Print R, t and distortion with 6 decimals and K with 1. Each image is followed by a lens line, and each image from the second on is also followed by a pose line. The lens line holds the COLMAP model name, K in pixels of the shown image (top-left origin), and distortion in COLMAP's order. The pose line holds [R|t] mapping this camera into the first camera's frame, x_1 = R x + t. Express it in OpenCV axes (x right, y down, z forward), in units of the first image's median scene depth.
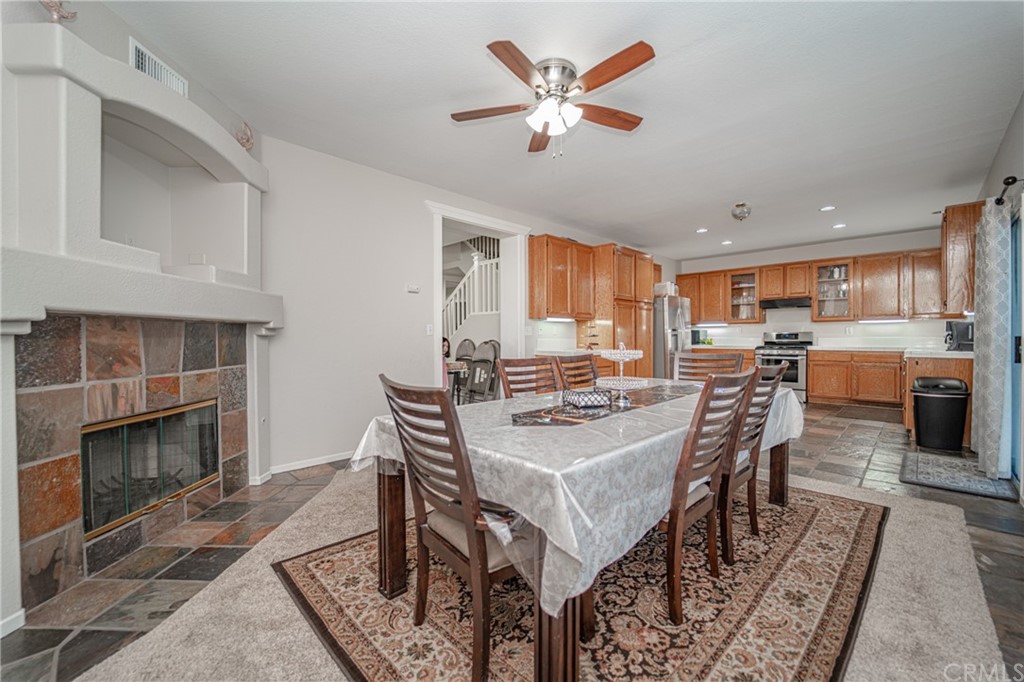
lens RADIAL K [[411.8, 0, 512.3], [0, 411.8, 340.4], [0, 0, 1]] dist [-0.023899, 0.000929]
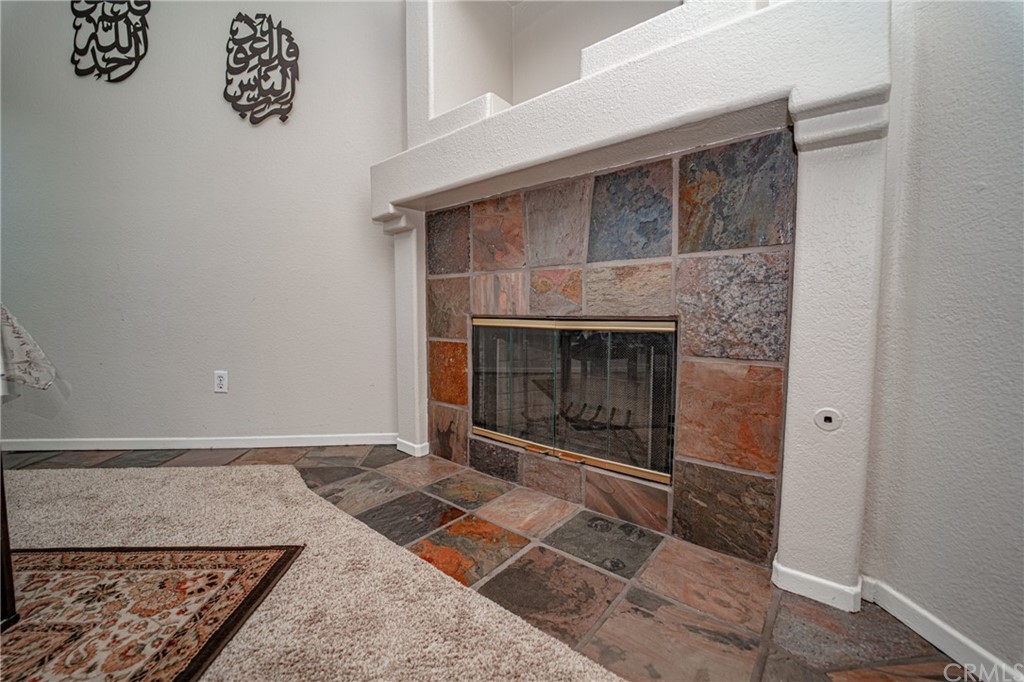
lens RADIAL K [[411.8, 0, 512.2], [0, 411.8, 337.9], [0, 0, 1]] dist [-0.023899, 0.000929]
pose [[-0.651034, 0.048205, -0.757516, -0.142147], [-0.005048, 0.997684, 0.067826, 0.076664], [0.759032, 0.047981, -0.649283, 0.680657]]
